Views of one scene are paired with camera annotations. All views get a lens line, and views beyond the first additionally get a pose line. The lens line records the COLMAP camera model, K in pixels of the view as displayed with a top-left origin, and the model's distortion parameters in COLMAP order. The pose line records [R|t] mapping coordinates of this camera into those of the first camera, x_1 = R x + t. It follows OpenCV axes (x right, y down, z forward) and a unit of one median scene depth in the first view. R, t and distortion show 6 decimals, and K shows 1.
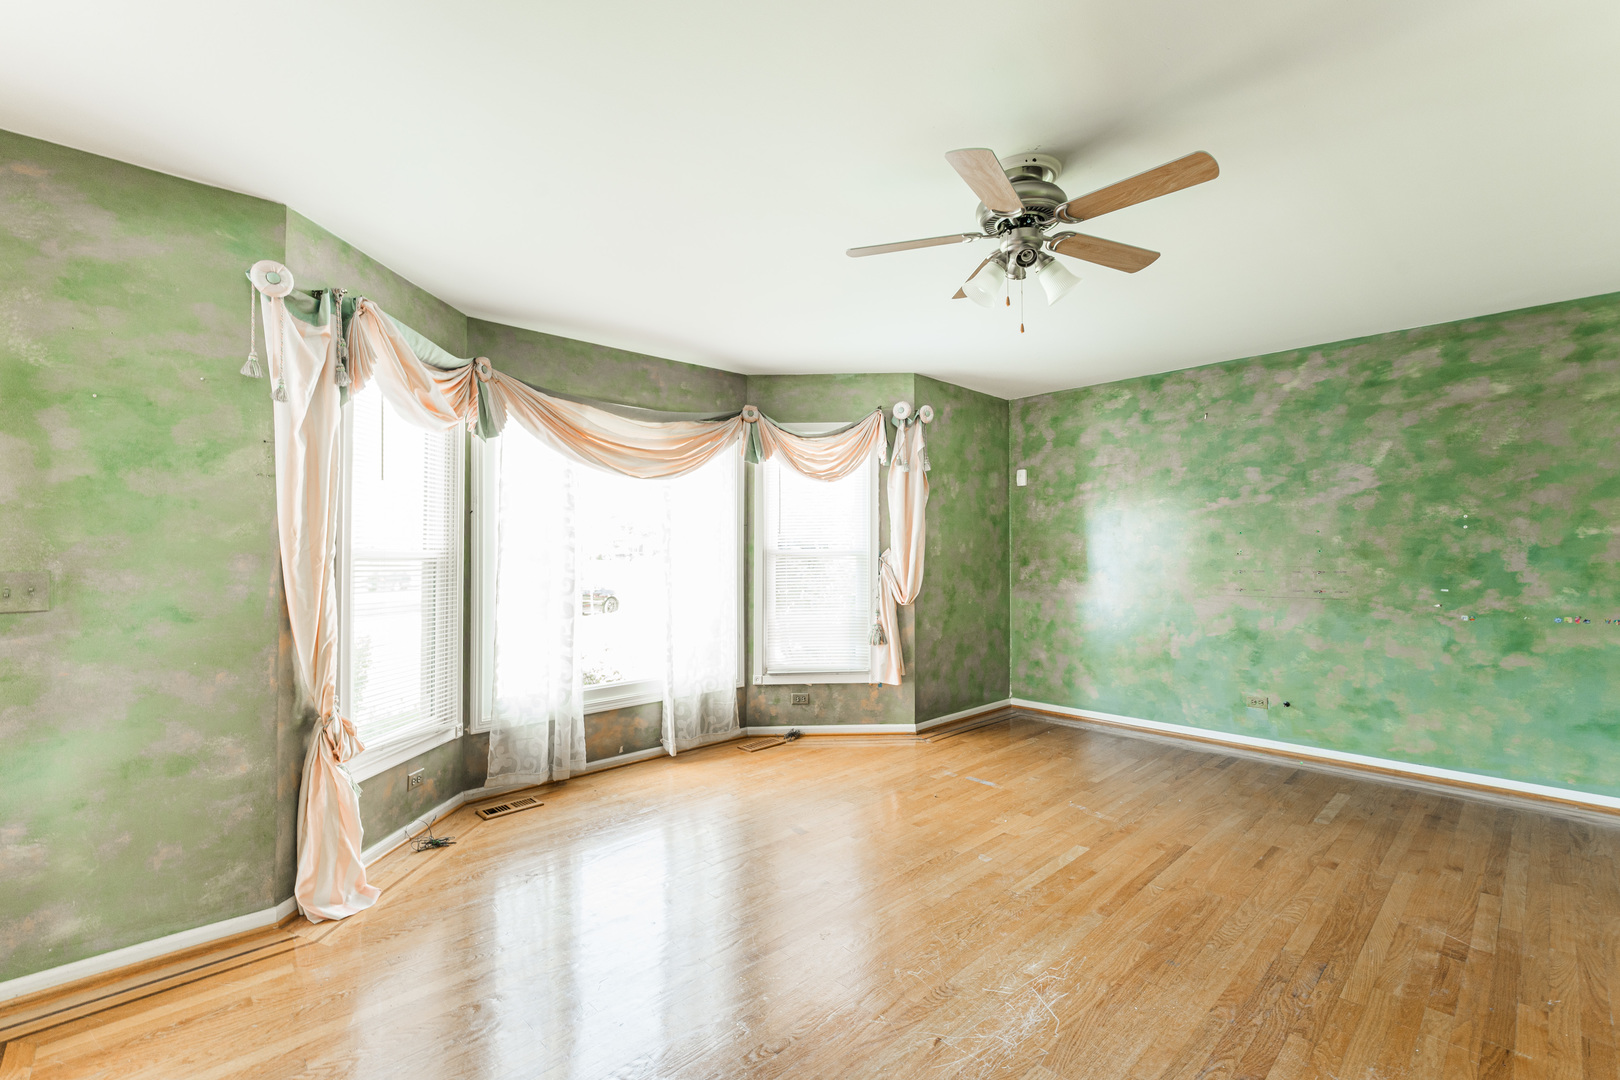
lens RADIAL K [[705.4, 0, 796.7], [0, 705.4, 542.6], [0, 0, 1]] dist [0.002519, 0.000169]
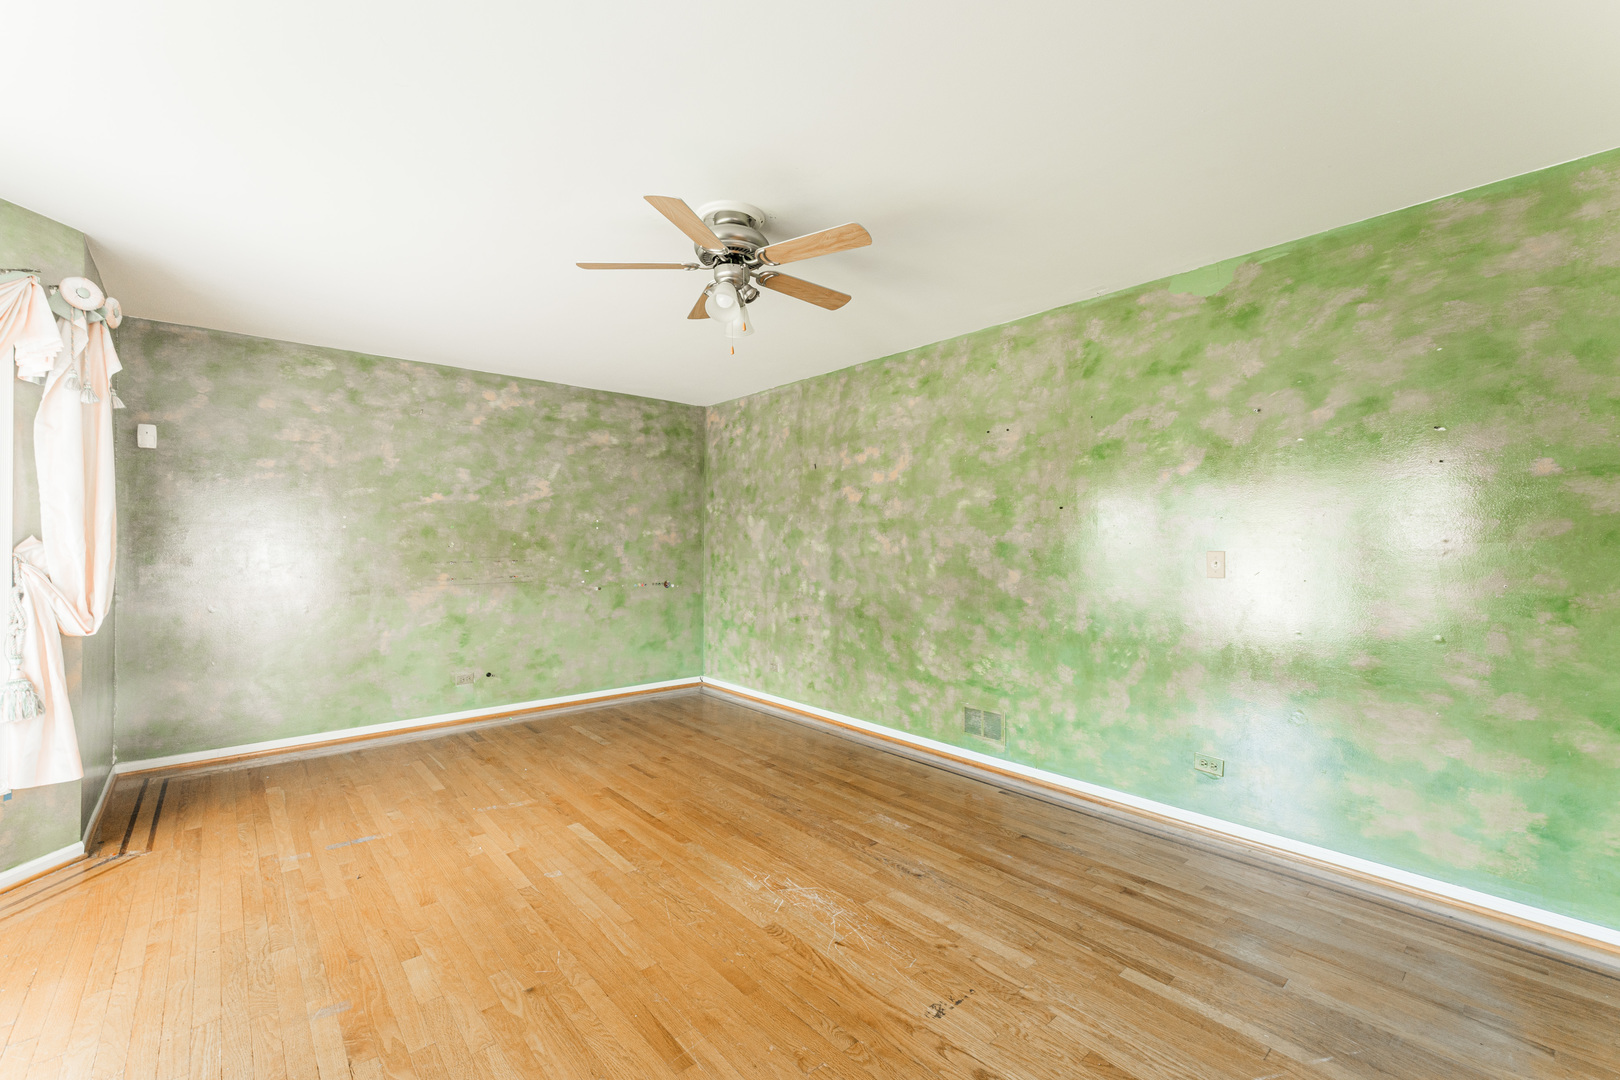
lens RADIAL K [[691.2, 0, 795.3], [0, 691.2, 540.7], [0, 0, 1]] dist [0.000073, 0.000197]
pose [[0.031799, 0.009032, 0.999453, -0.465642], [-0.011659, 0.999894, -0.008666, 0.011547], [-0.999426, -0.011377, 0.031901, 0.488175]]
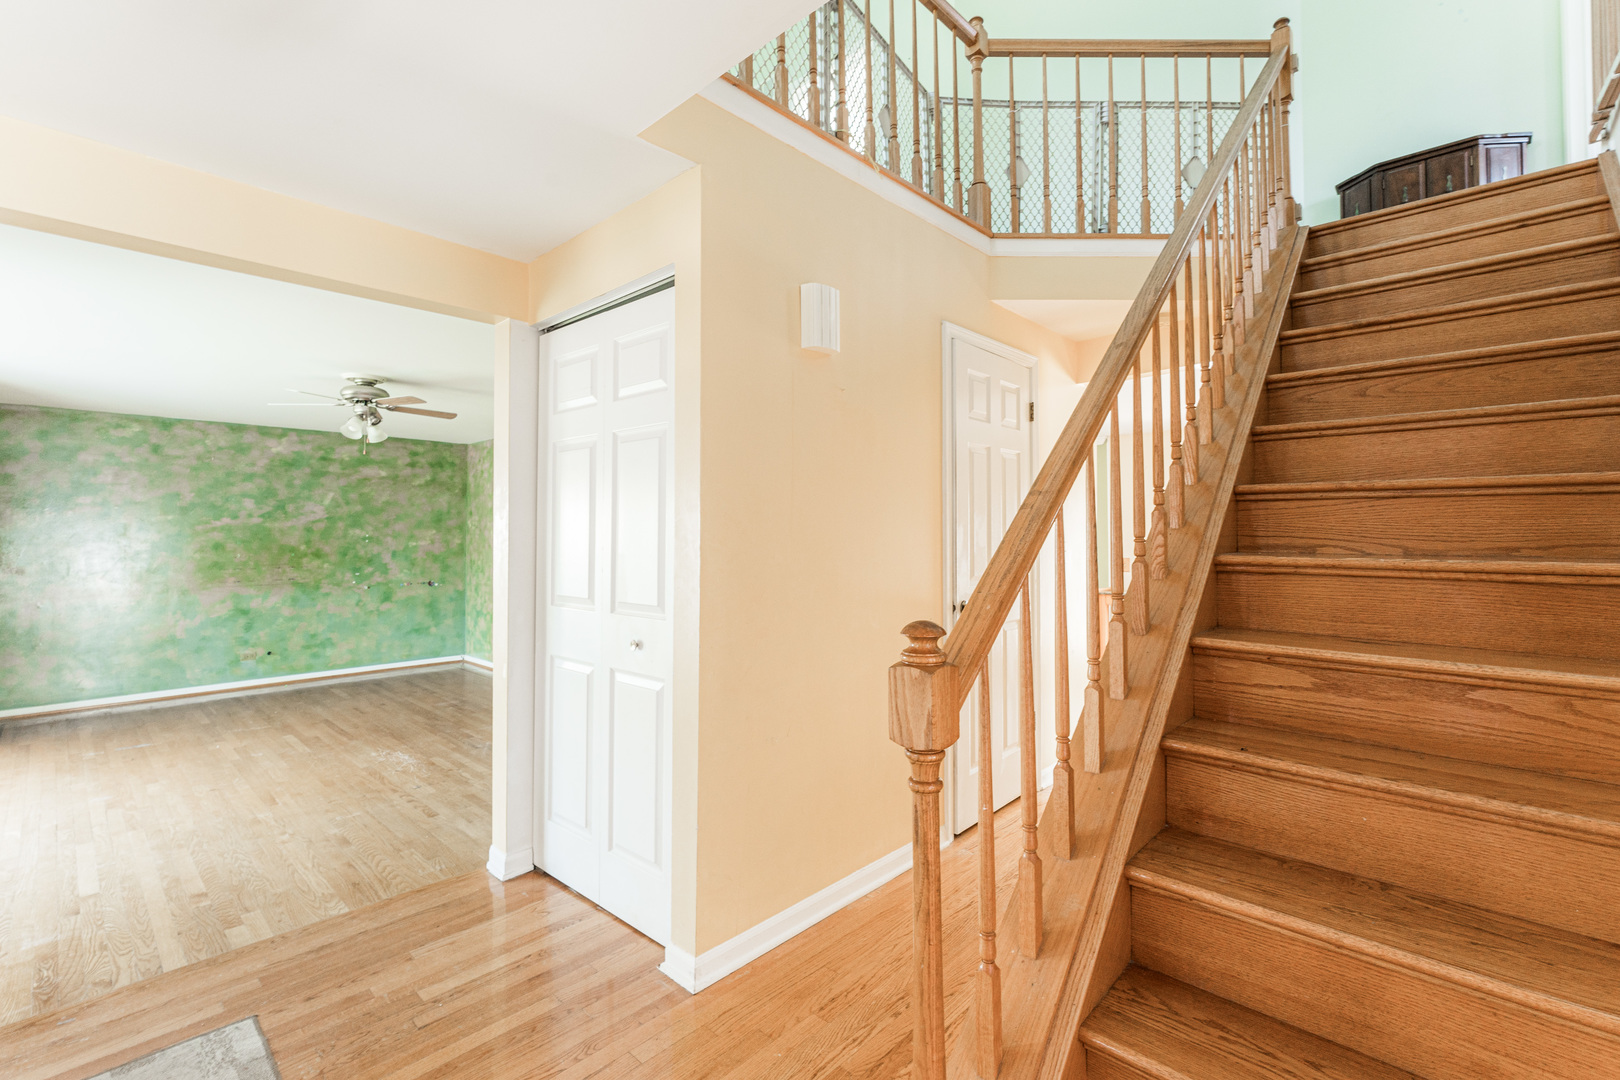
lens RADIAL K [[755.4, 0, 824.7], [0, 755.4, 519.5], [0, 0, 1]] dist [0.001564, 0.001079]
pose [[-0.070040, 0.024097, 0.997253, -1.131969], [-0.007584, 0.999666, -0.024688, -0.036325], [-0.997515, -0.009293, -0.069834, -0.109128]]
